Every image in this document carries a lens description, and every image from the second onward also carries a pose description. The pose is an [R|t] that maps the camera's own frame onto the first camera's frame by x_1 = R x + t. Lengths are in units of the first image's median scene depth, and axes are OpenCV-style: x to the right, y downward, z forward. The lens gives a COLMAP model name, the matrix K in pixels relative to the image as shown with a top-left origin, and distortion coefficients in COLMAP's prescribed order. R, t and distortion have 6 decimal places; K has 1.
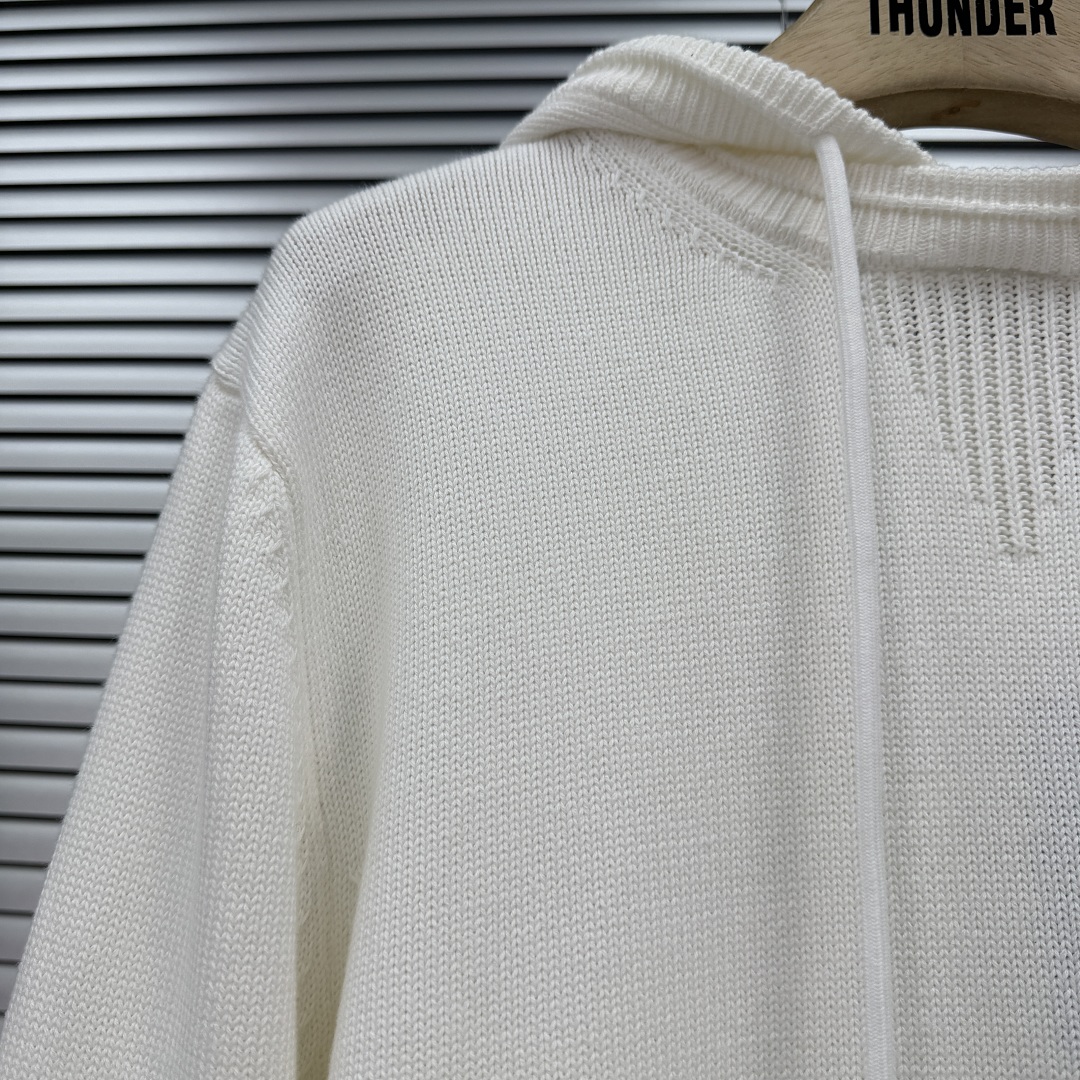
lens RADIAL K [[1040.1, 0, 542.2], [0, 1040.1, 578.7], [0, 0, 1]] dist [-0.041620, 0.008015]
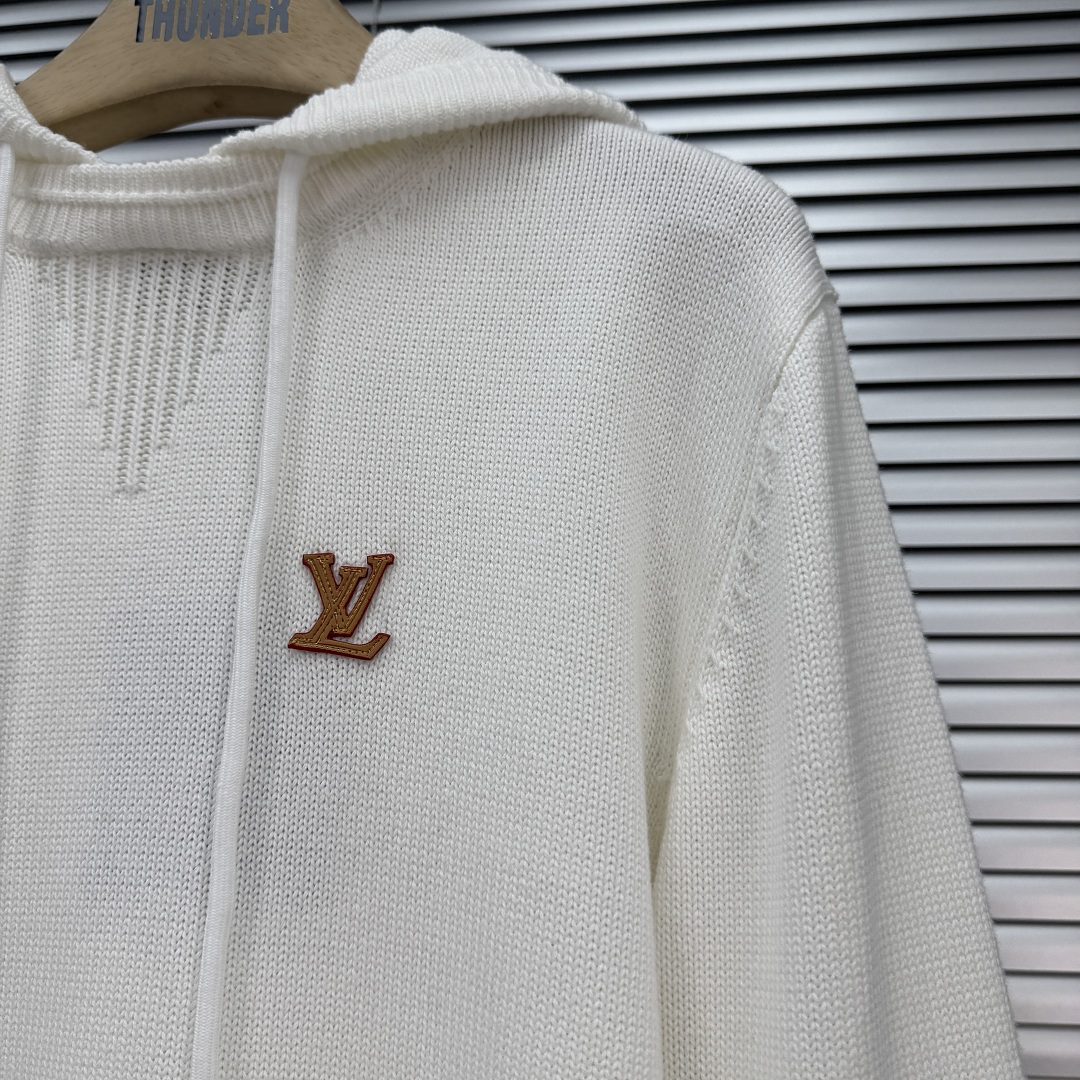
lens RADIAL K [[1040.1, 0, 542.2], [0, 1040.1, 578.7], [0, 0, 1]] dist [-0.041620, 0.008015]
pose [[0.998540, -0.027547, -0.046464, 0.918148], [0.029119, 0.999015, 0.033488, 0.046328], [0.045495, -0.034792, 0.998359, -0.159207]]
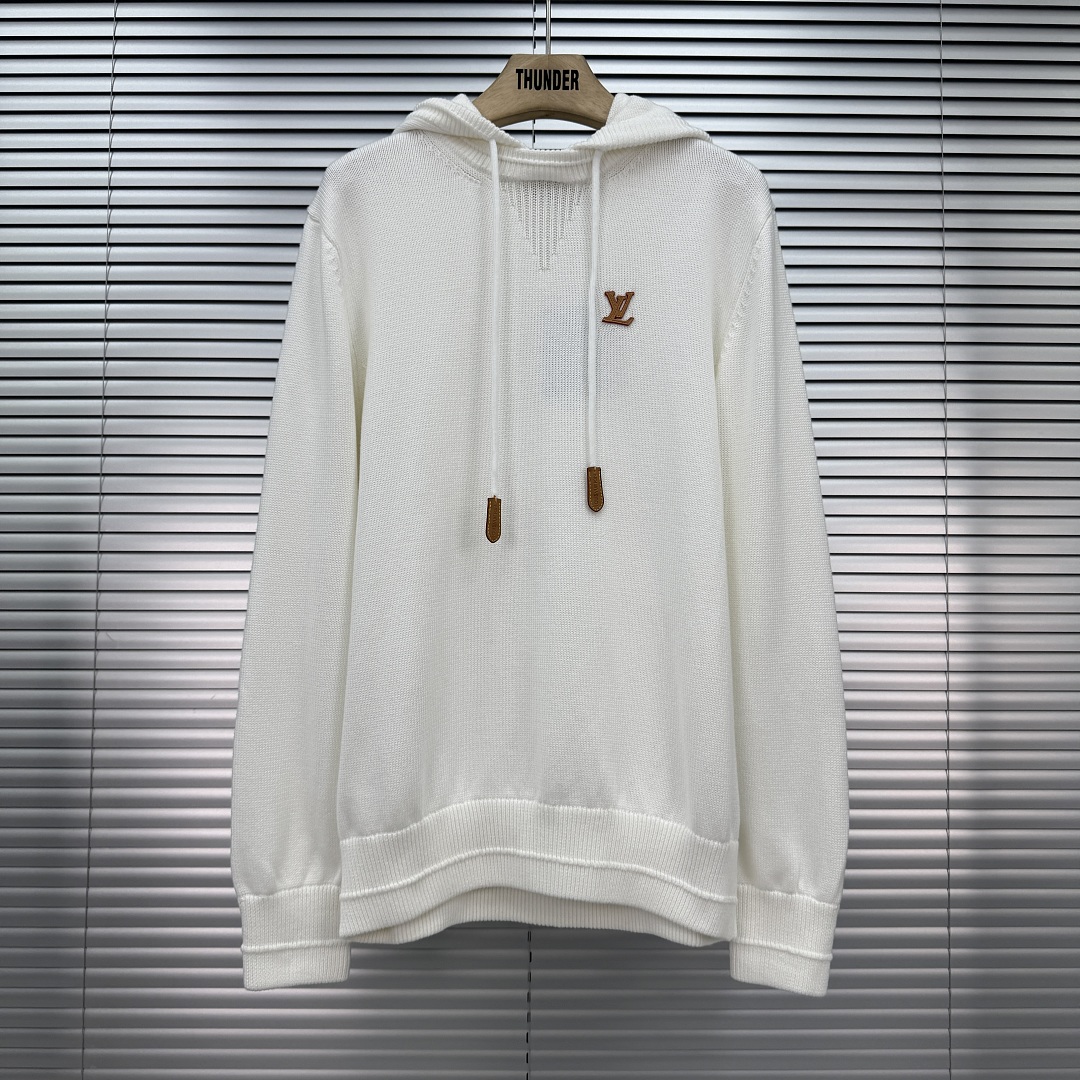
lens RADIAL K [[998.5, 0, 540.0], [0, 998.5, 540.0], [0, 0, 1]] dist [0.164346, -0.413961]
pose [[0.997240, -0.029771, 0.068017, 0.165635], [0.015049, 0.978125, 0.207473, 0.156815], [-0.072706, -0.205876, 0.975873, -2.436275]]
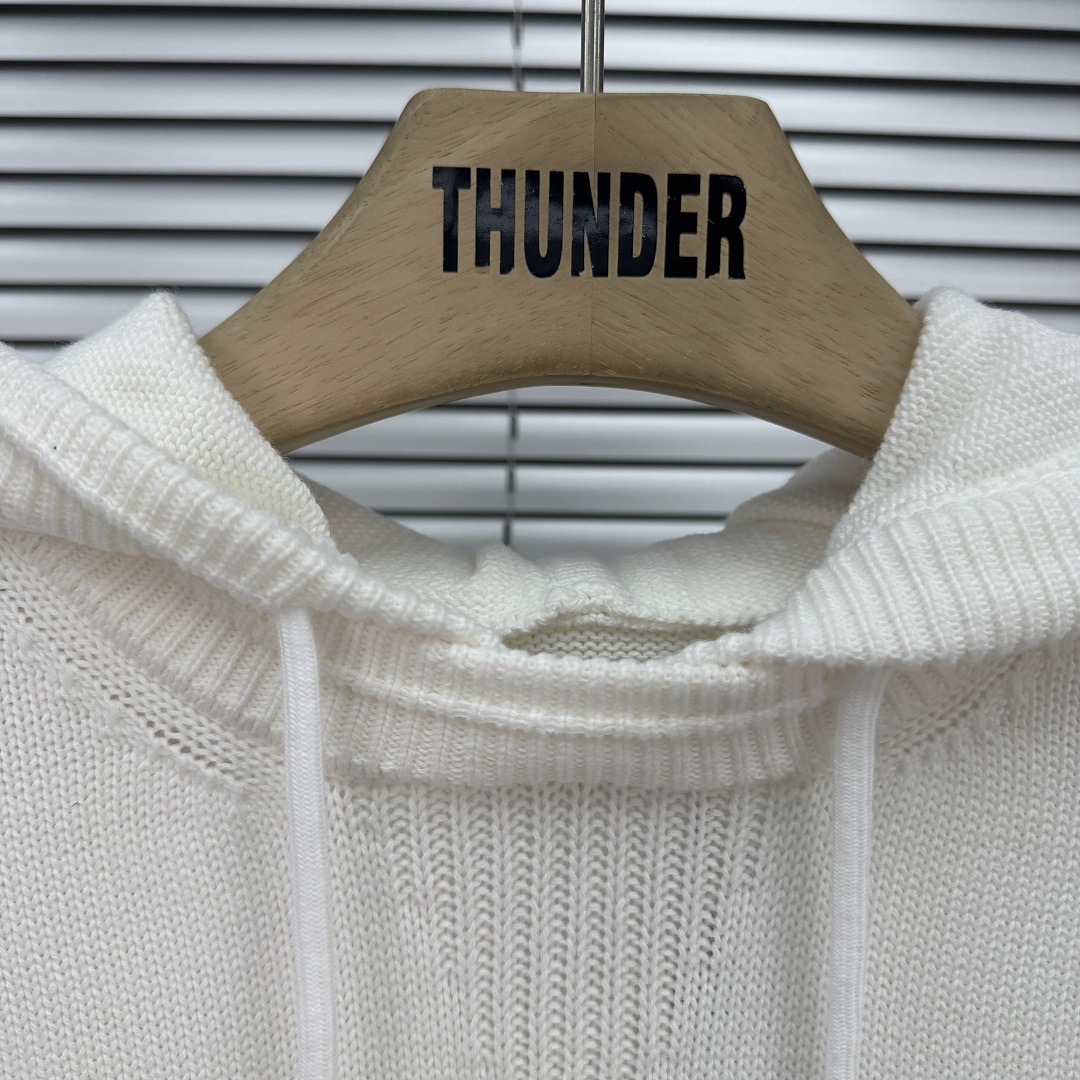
lens RADIAL K [[998.5, 0, 540.0], [0, 998.5, 540.0], [0, 0, 1]] dist [0.164346, -0.413961]
pose [[0.995719, -0.030343, 0.087313, 0.363608], [0.004222, 0.958531, 0.284958, -0.622267], [-0.092339, -0.283369, 0.954555, 0.436171]]
